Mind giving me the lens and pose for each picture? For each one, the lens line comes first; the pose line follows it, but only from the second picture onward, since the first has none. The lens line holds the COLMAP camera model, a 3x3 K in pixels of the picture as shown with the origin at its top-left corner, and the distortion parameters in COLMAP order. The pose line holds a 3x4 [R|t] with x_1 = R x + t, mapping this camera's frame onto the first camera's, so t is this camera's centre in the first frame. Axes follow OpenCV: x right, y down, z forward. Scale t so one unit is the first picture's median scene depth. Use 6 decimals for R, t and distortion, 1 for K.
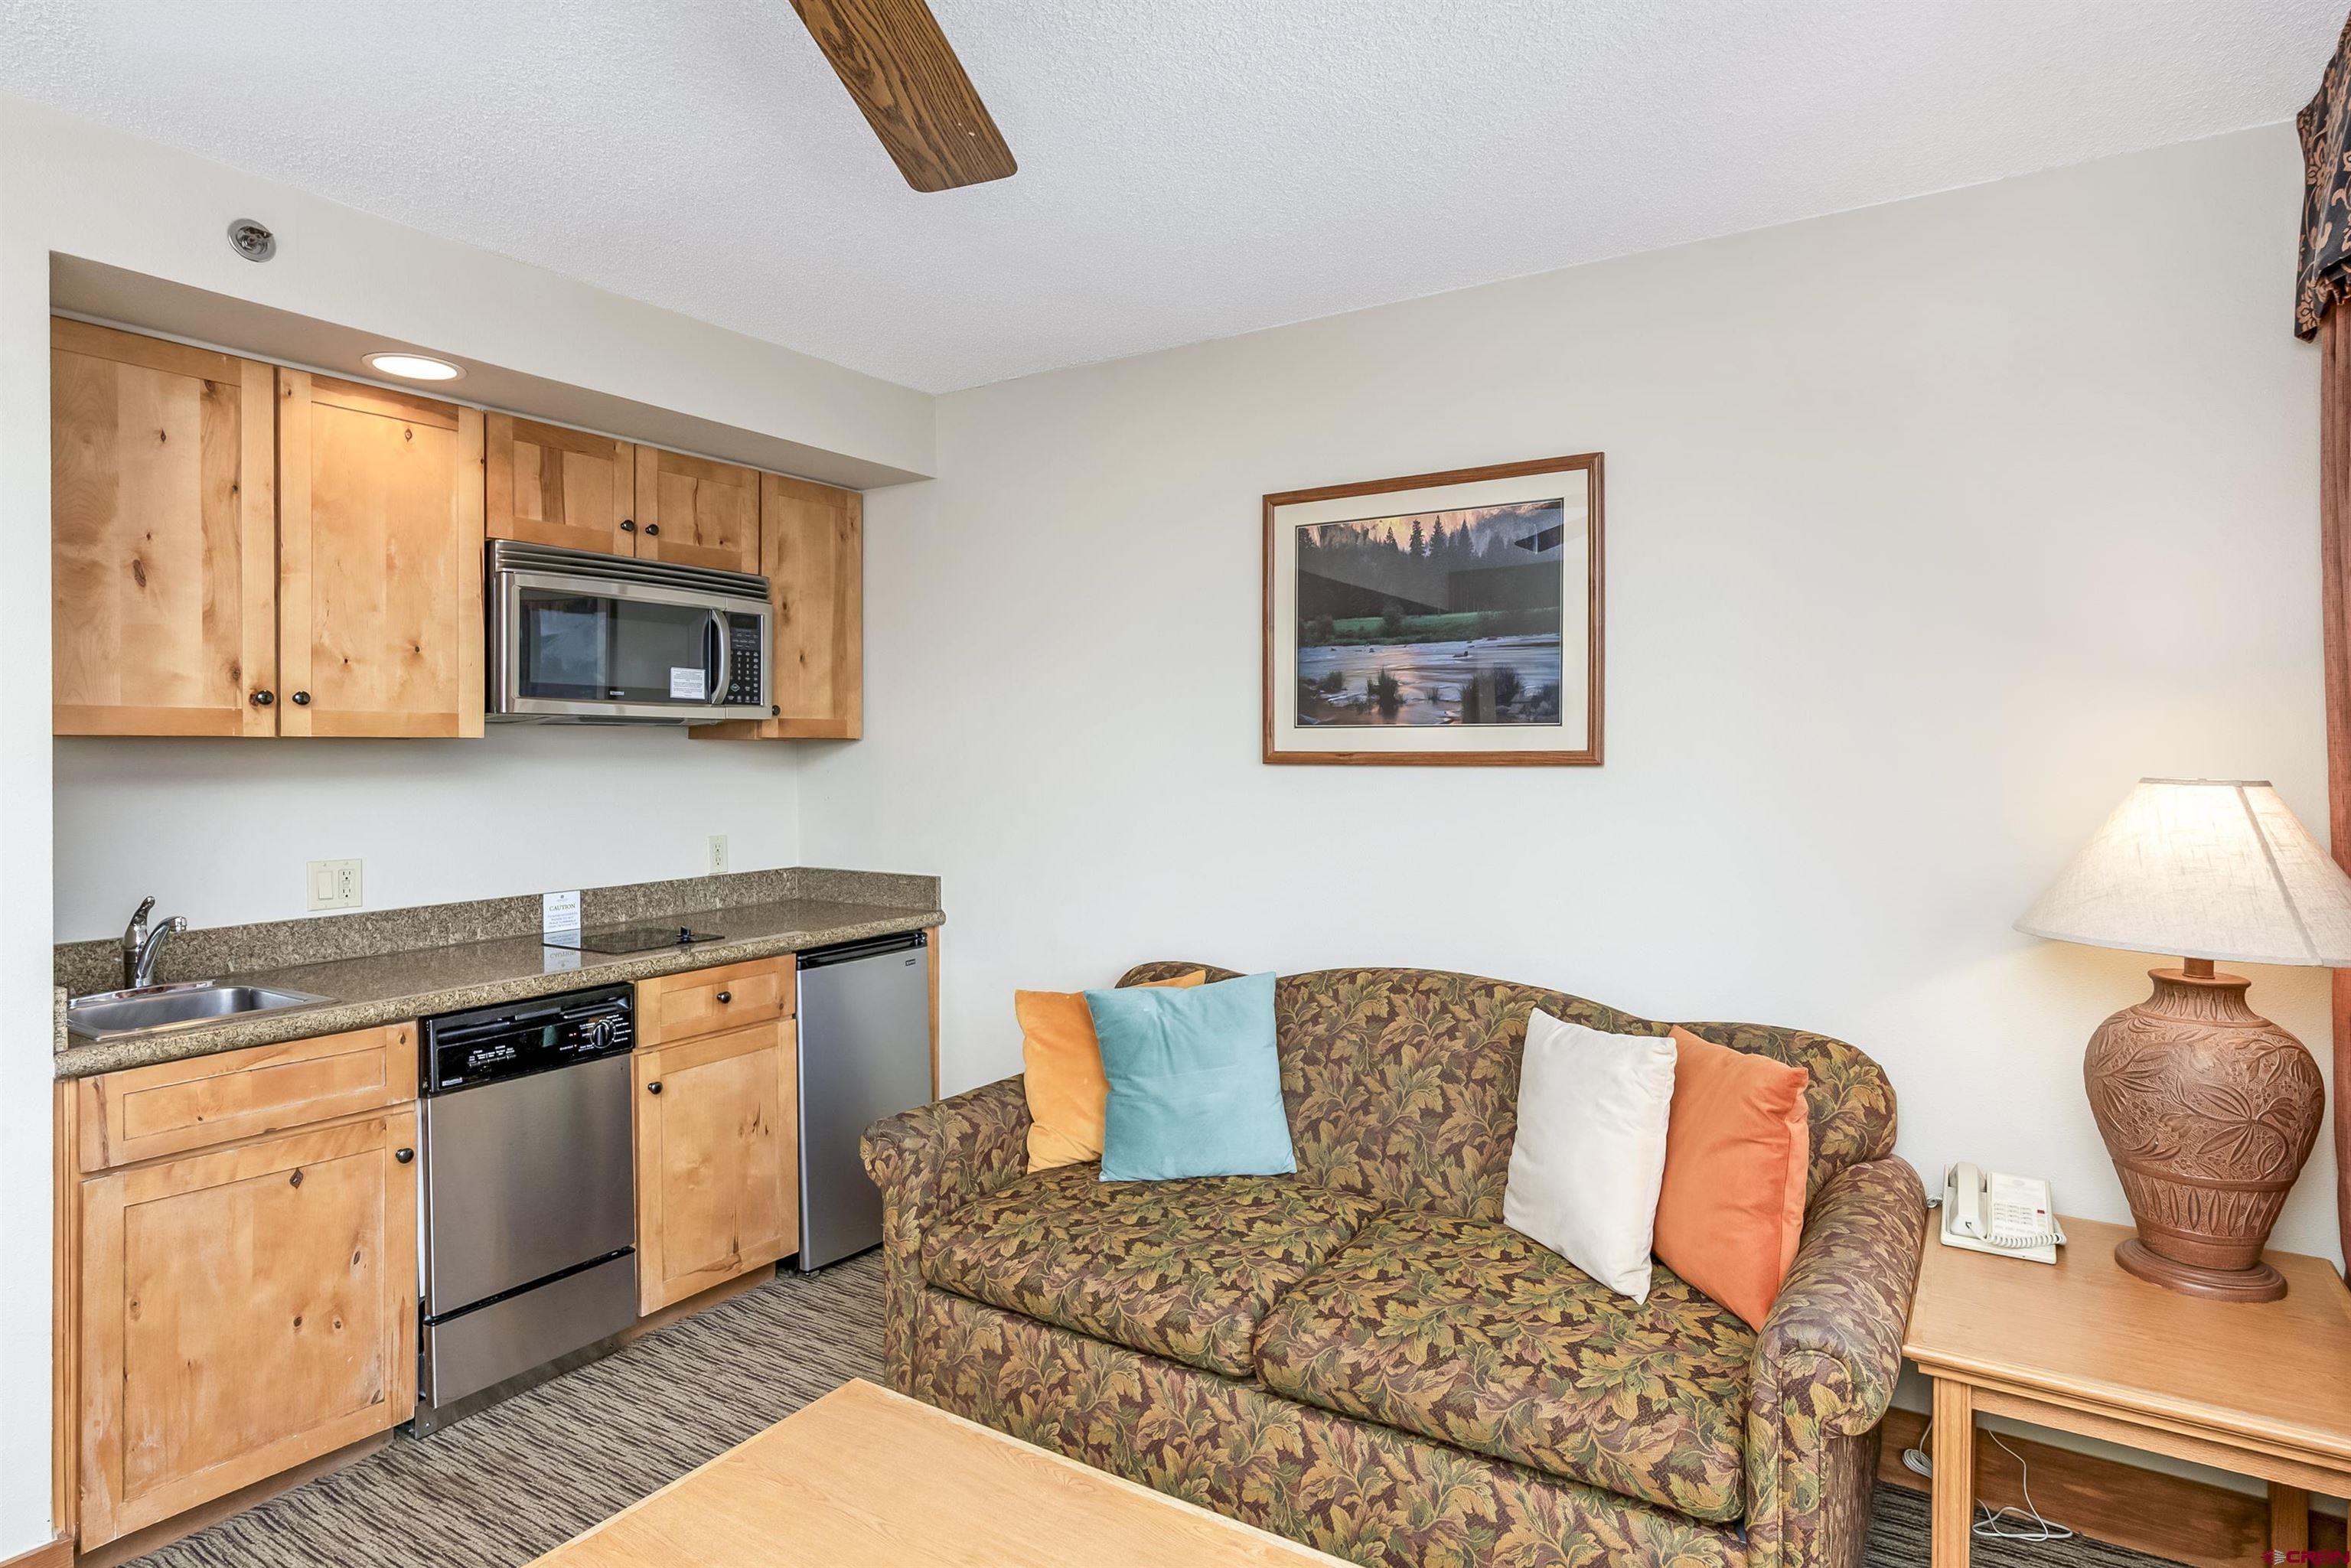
lens RADIAL K [[1257.8, 0, 1179.4], [0, 1257.8, 761.5], [0, 0, 1]] dist [0.009119, -0.002248]
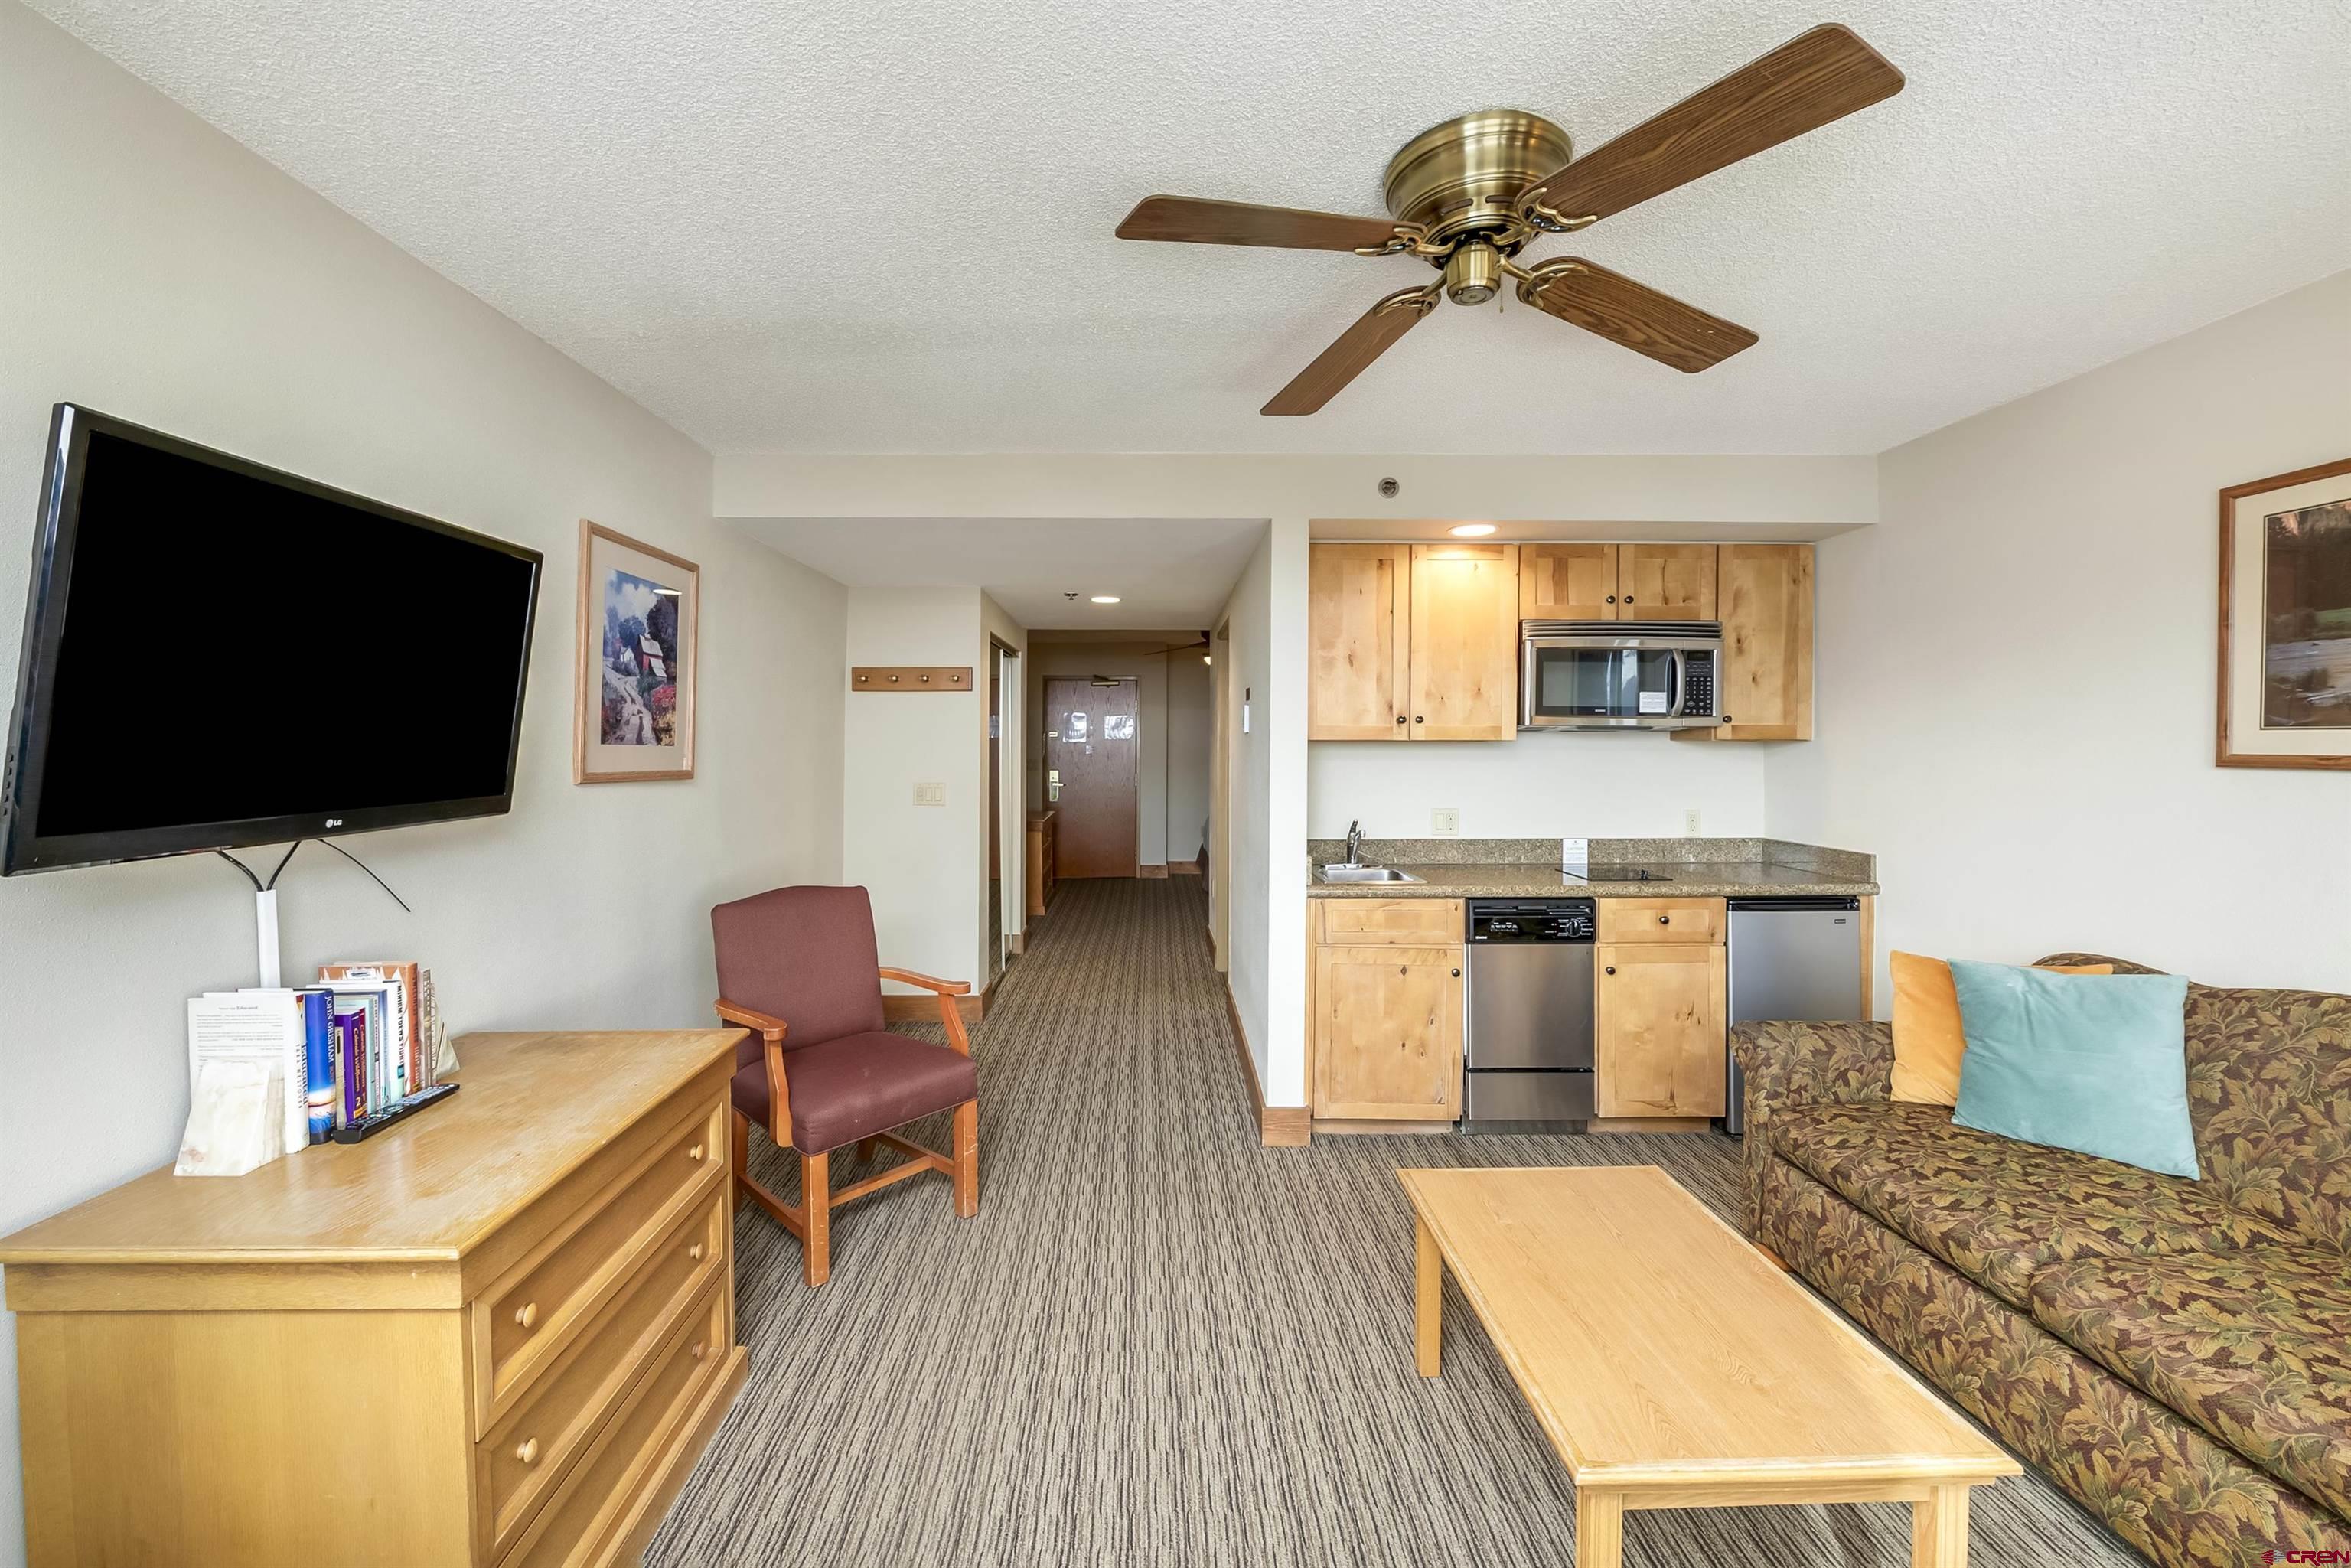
lens RADIAL K [[935.0, 0, 1177.3], [0, 935.0, 761.2], [0, 0, 1]] dist [-0.002637, -0.000683]
pose [[0.566547, 0.018533, -0.823821, 0.239753], [-0.011444, 0.999828, 0.014622, -0.004528], [0.823950, 0.001144, 0.566662, -0.078063]]
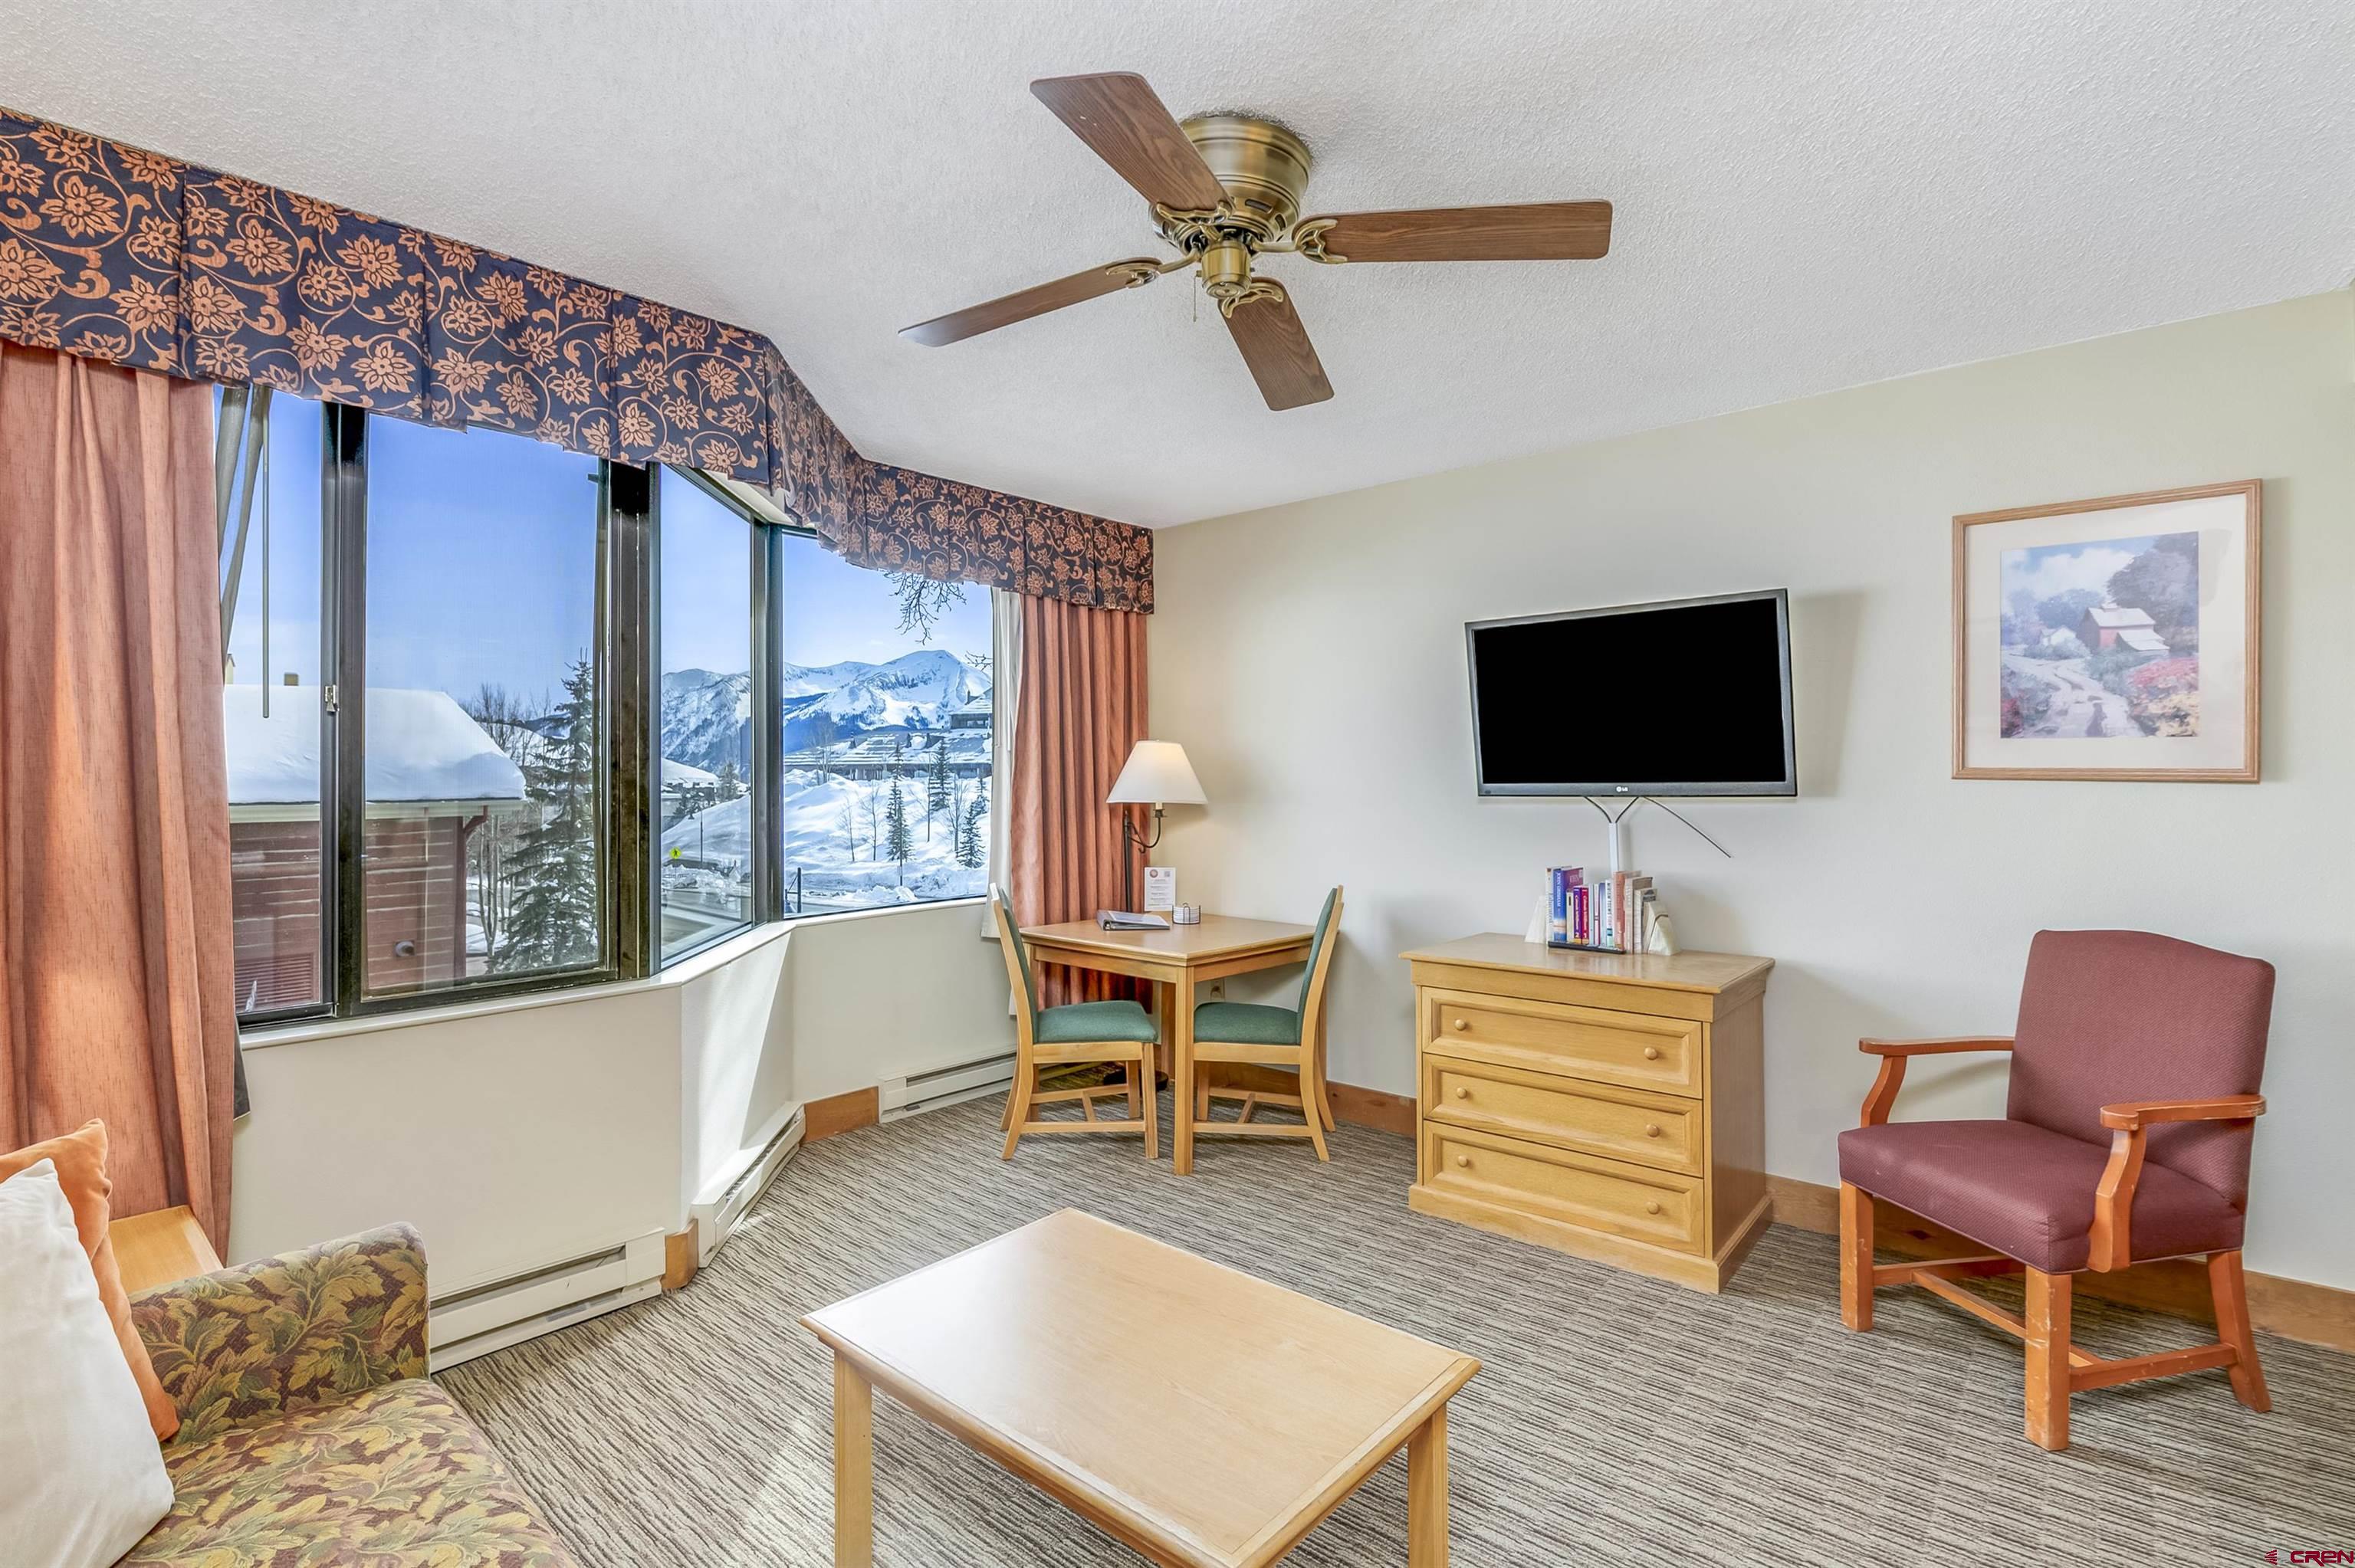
lens RADIAL K [[1104.1, 0, 1172.3], [0, 1104.1, 773.8], [0, 0, 1]] dist [-0.004554, -0.000906]
pose [[-0.987030, 0.007272, 0.160370, -0.247394], [0.009005, 0.999909, 0.010084, 0.014808], [-0.160282, 0.011398, -0.987006, 1.146634]]
